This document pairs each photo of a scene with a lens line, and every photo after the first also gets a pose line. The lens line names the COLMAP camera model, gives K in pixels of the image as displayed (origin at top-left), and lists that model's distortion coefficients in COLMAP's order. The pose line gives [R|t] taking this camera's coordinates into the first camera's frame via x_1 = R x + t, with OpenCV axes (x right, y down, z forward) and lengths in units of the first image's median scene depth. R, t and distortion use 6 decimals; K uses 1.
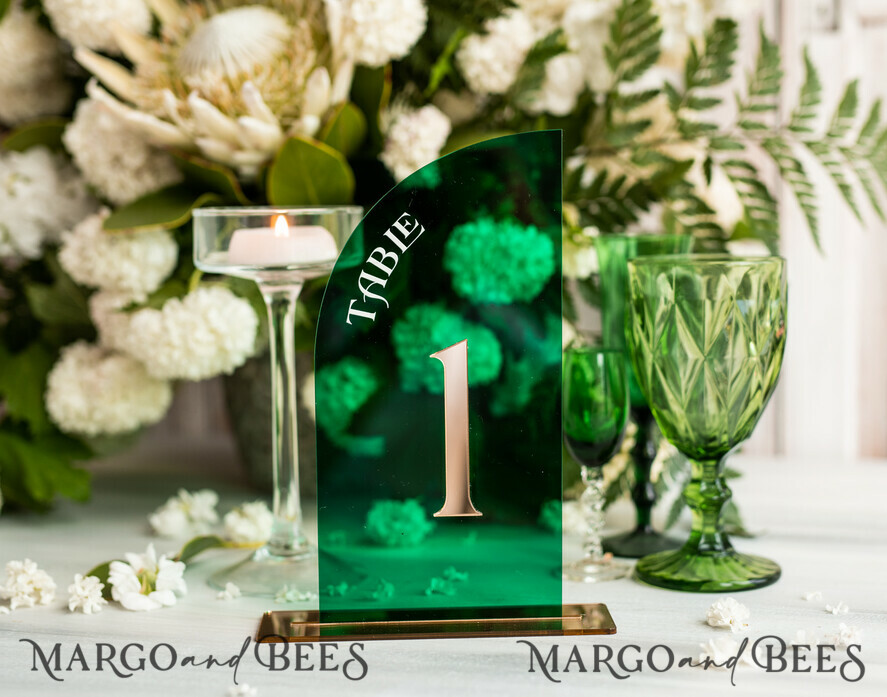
lens RADIAL K [[1787.0, 0, 506.7], [0, 1787.0, 323.0], [0, 0, 1]] dist [-0.004995, 0.067781]
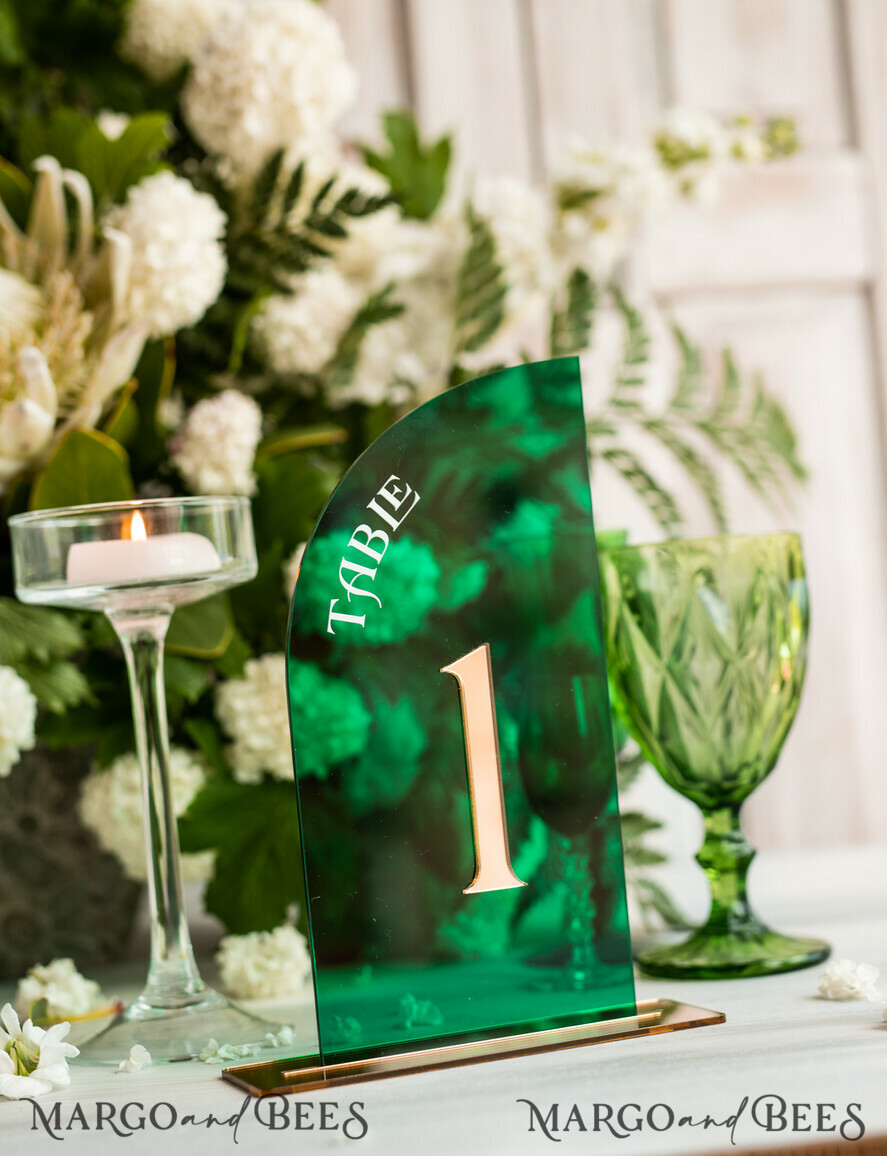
lens RADIAL K [[2395.7, 0, 524.5], [0, 2395.7, 555.2], [0, 0, 1]] dist [-0.012515, 0.094483]
pose [[0.937949, -0.061667, 0.341247, -0.278476], [0.106036, 0.987930, -0.112920, 0.070209], [-0.330164, 0.142097, 0.933167, 0.063407]]
